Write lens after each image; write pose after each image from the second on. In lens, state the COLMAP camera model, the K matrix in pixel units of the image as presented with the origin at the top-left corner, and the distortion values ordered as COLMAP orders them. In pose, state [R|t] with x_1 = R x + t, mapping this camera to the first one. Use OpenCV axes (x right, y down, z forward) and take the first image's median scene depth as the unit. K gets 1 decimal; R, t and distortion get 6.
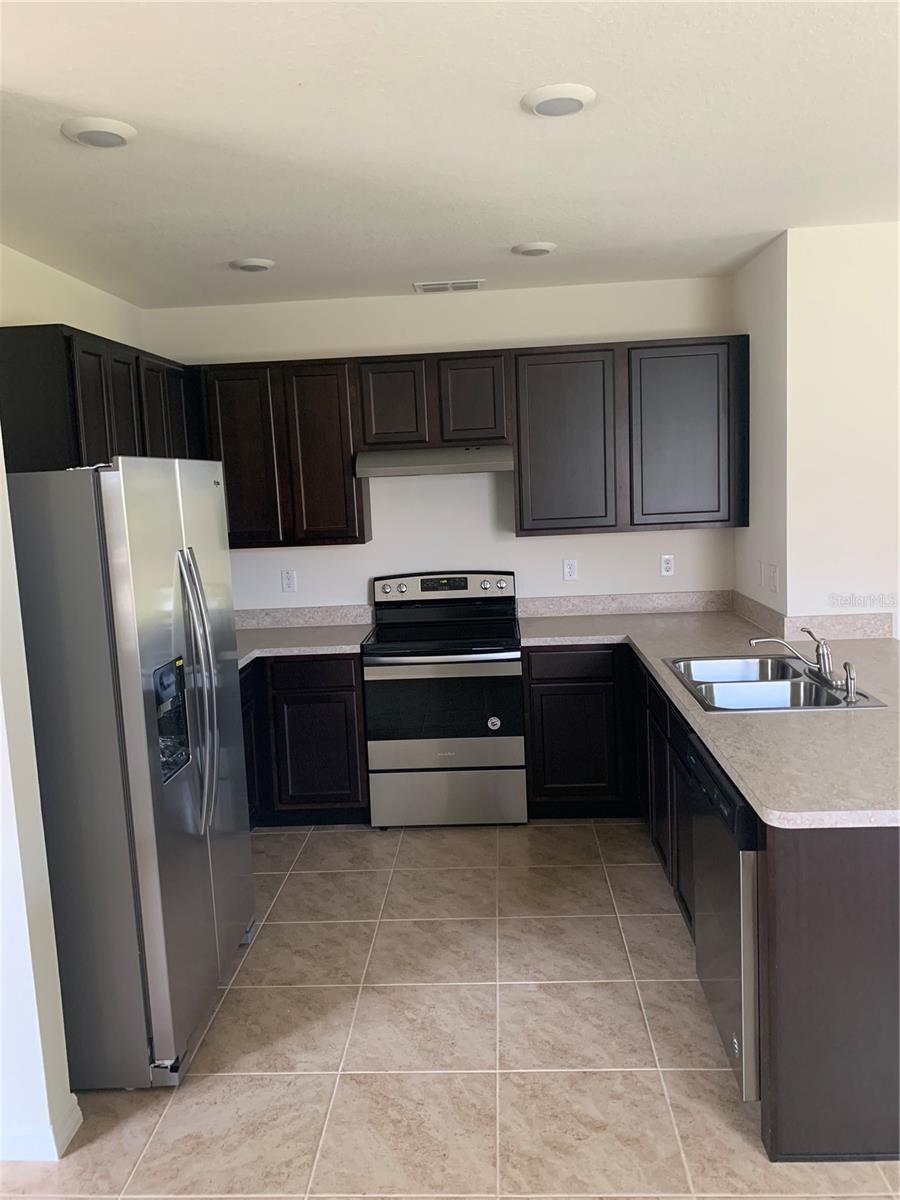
lens RADIAL K [[919.1, 0, 449.0], [0, 919.1, 613.4], [0, 0, 1]] dist [0.022346, -0.025841]
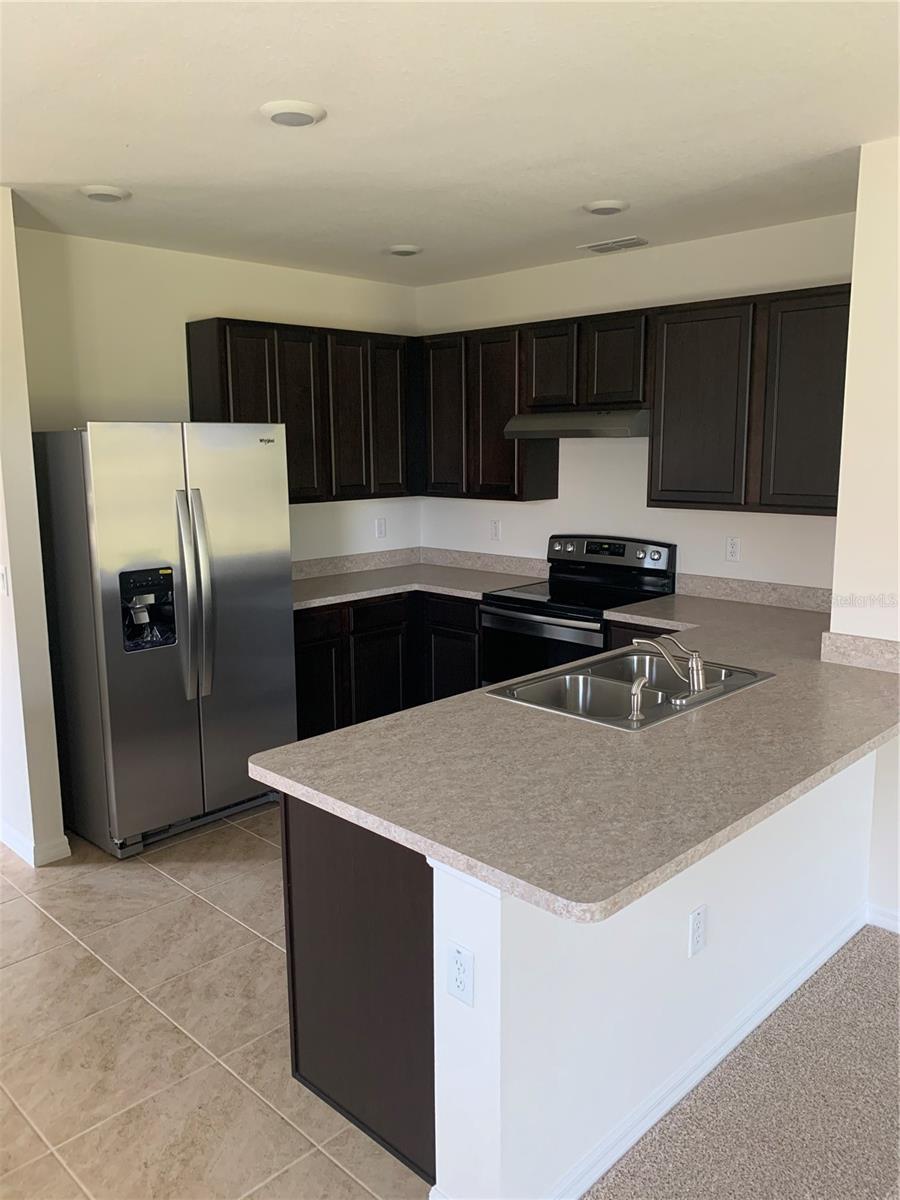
lens RADIAL K [[919.1, 0, 427.3], [0, 919.1, 612.7], [0, 0, 1]] dist [0.022346, -0.025841]
pose [[0.740689, 0.163394, -0.651676, 0.563311], [-0.124750, 0.986556, 0.105568, -0.049146], [0.660164, 0.003103, 0.751115, 0.137631]]
